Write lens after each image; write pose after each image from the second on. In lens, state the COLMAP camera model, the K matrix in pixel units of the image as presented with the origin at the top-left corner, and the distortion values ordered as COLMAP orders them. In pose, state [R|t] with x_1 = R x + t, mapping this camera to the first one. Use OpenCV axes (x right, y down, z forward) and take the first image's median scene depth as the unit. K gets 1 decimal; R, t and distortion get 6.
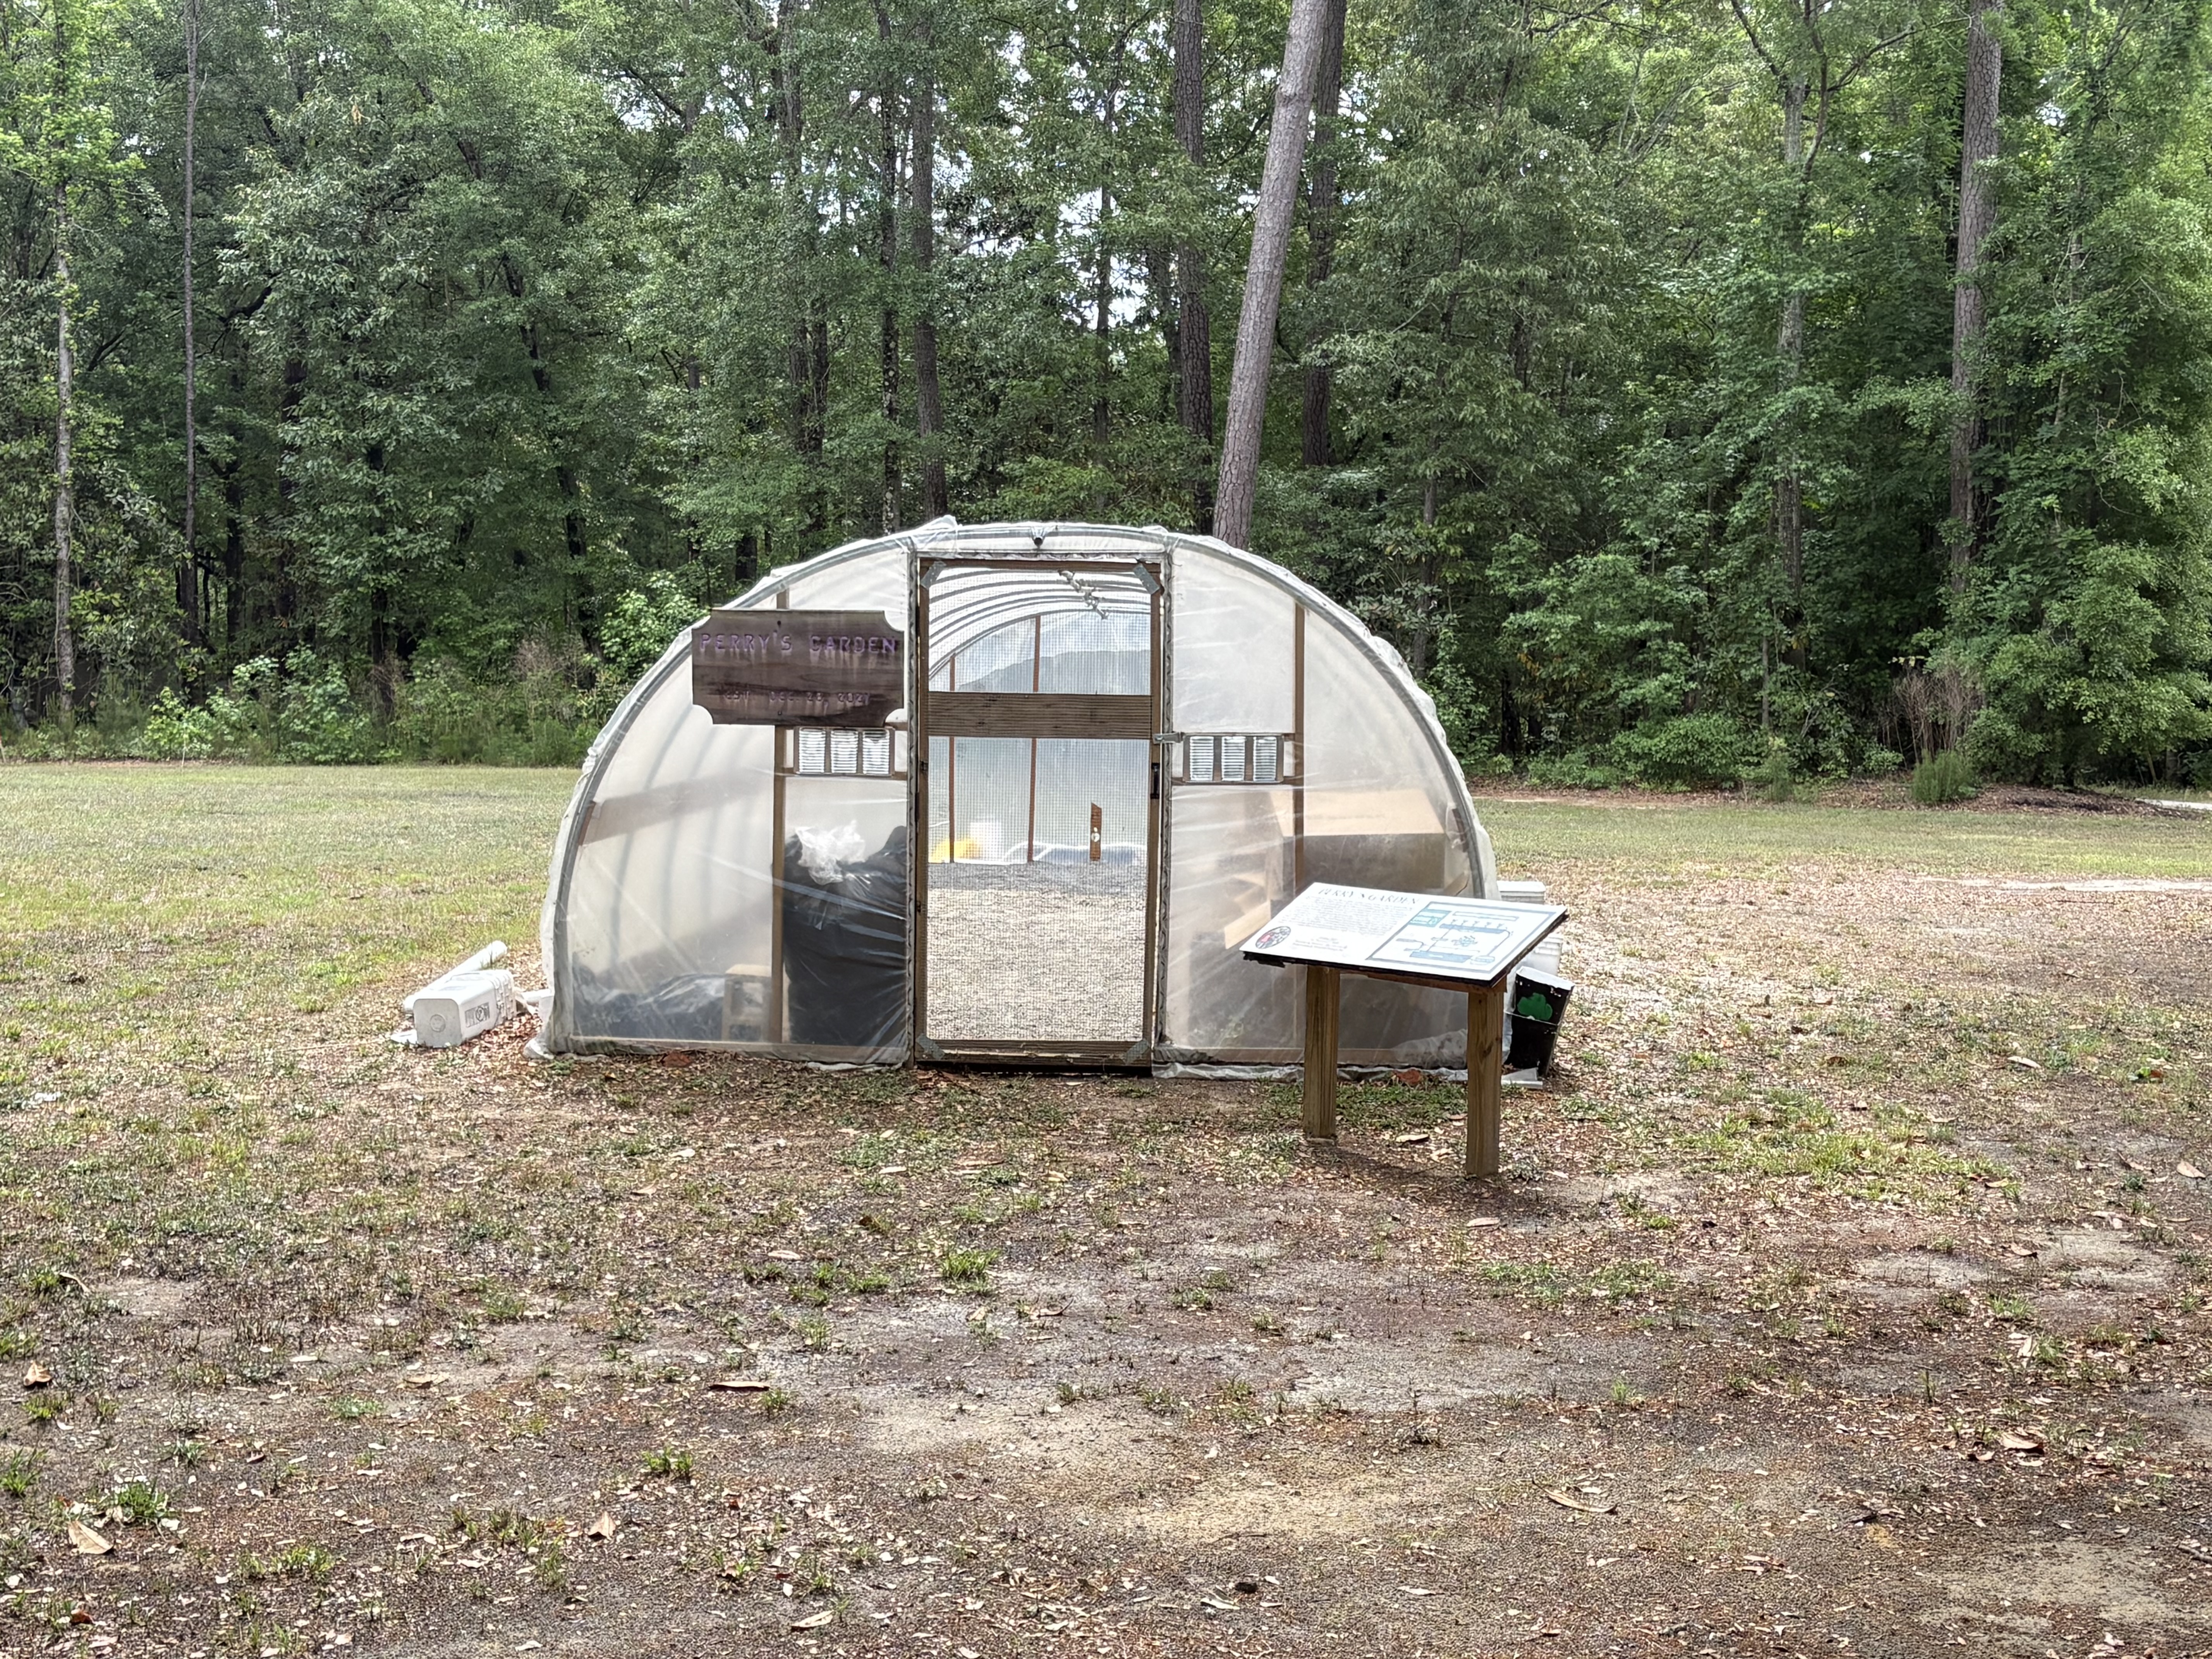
lens RADIAL K [[3204.1, 0, 1111.8], [0, 3204.1, 819.5], [0, 0, 1]] dist [0.120270, 0.000000]
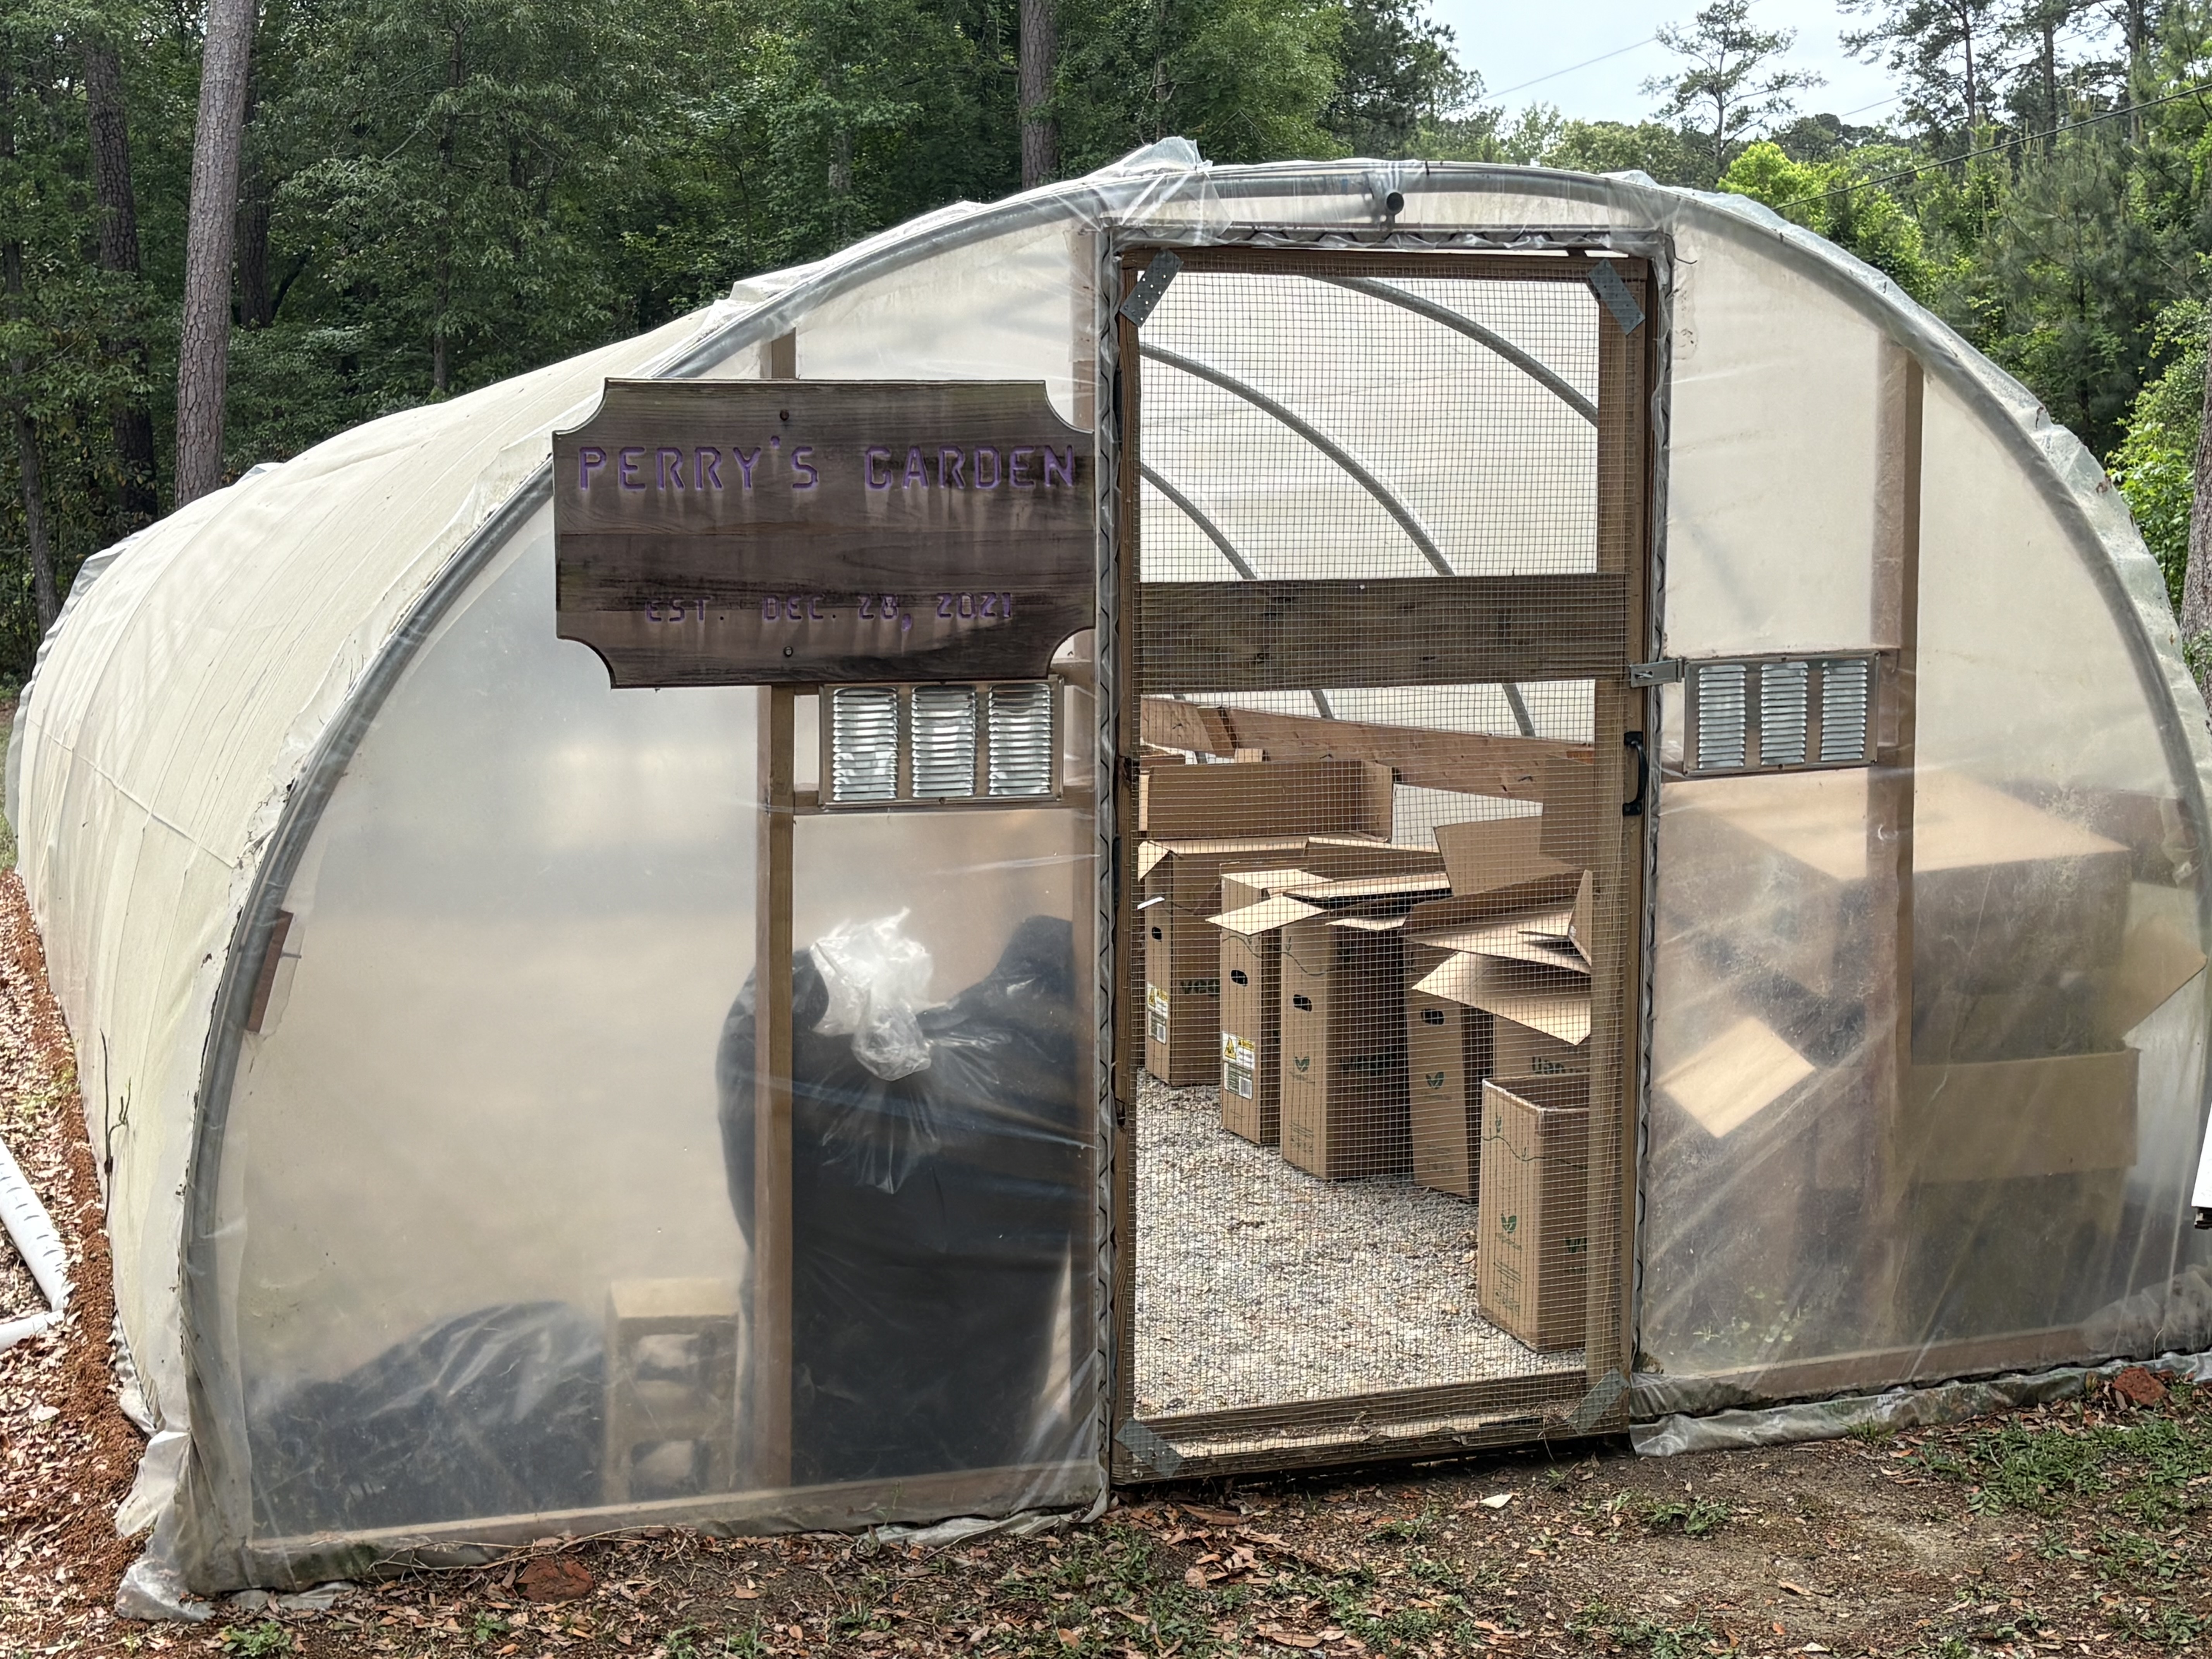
lens RADIAL K [[3204.1, 0, 1096.6], [0, 3204.1, 847.7], [0, 0, 1]] dist [0.120270, 0.000000]
pose [[0.936259, -0.063001, 0.345615, -0.202451], [0.048369, 0.997537, 0.050806, -0.027562], [-0.347965, -0.030851, 0.937000, 0.621918]]
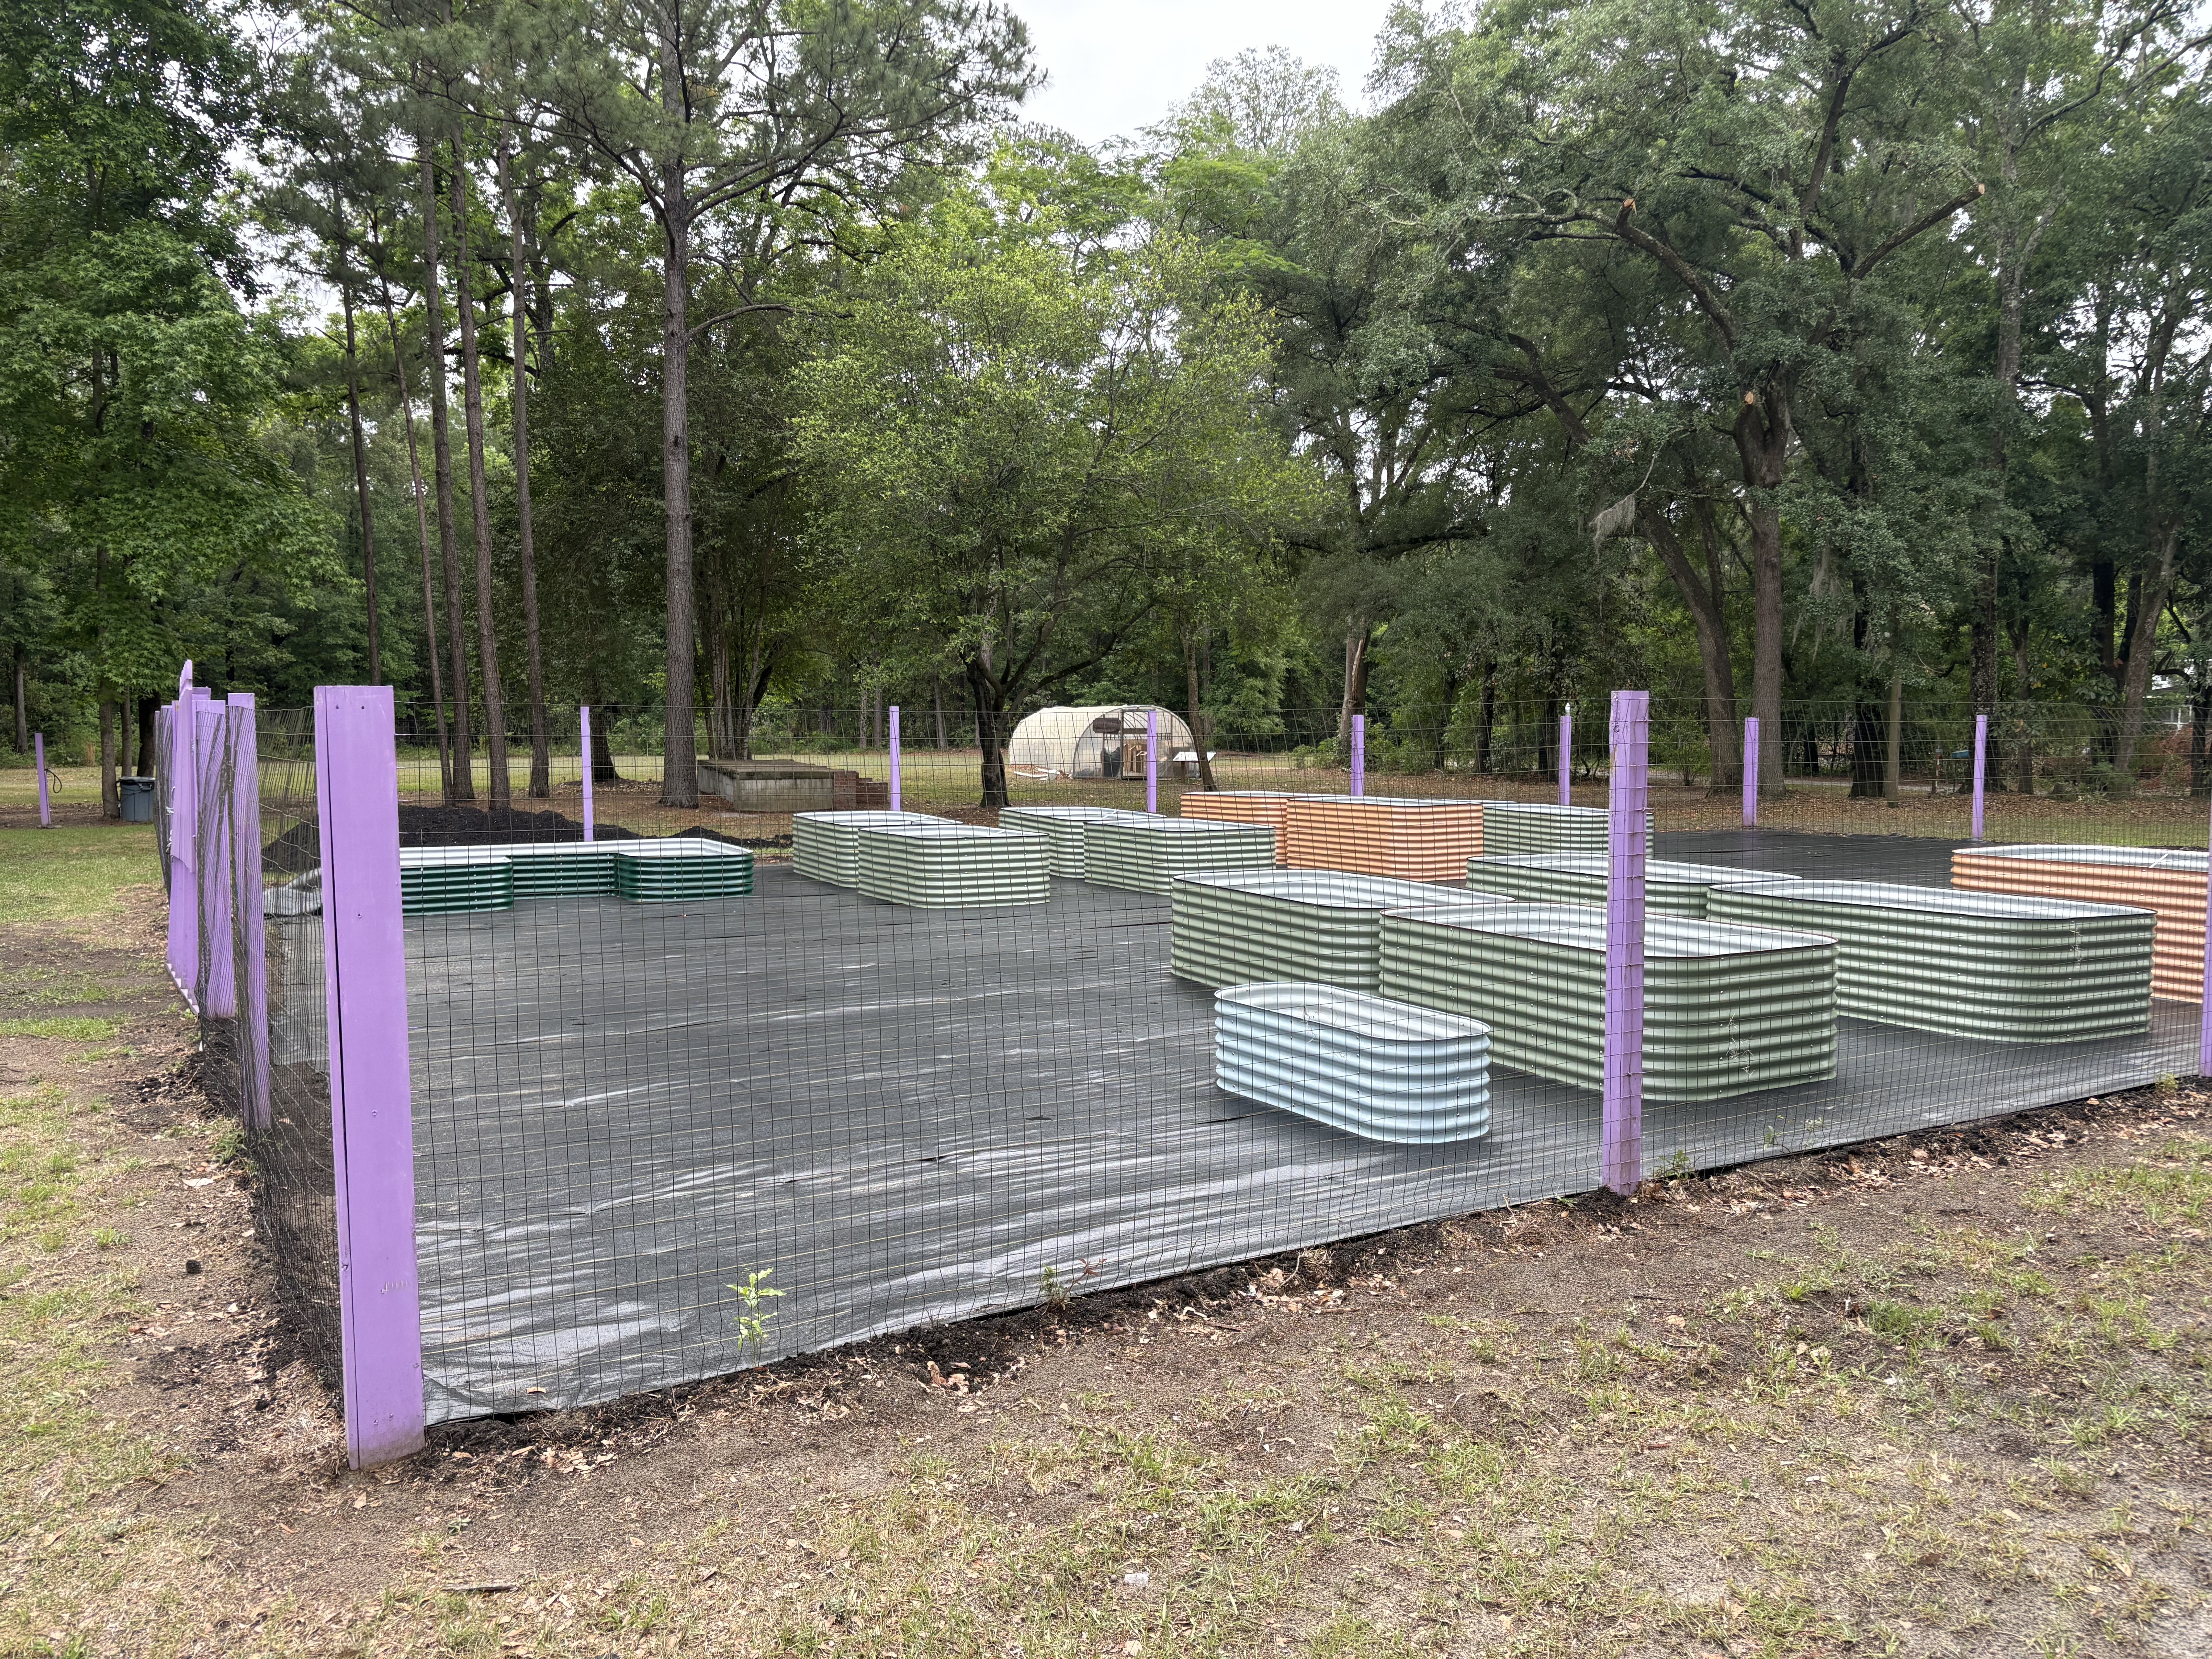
lens RADIAL K [[1668.5, 0, 1106.0], [0, 1668.5, 833.8], [0, 0, 1]] dist [0.000227, 0.000002]
pose [[0.974474, -0.028804, 0.222646, -0.972088], [0.022616, 0.999285, 0.030292, 0.088394], [-0.223359, -0.024484, 0.974429, -2.803949]]
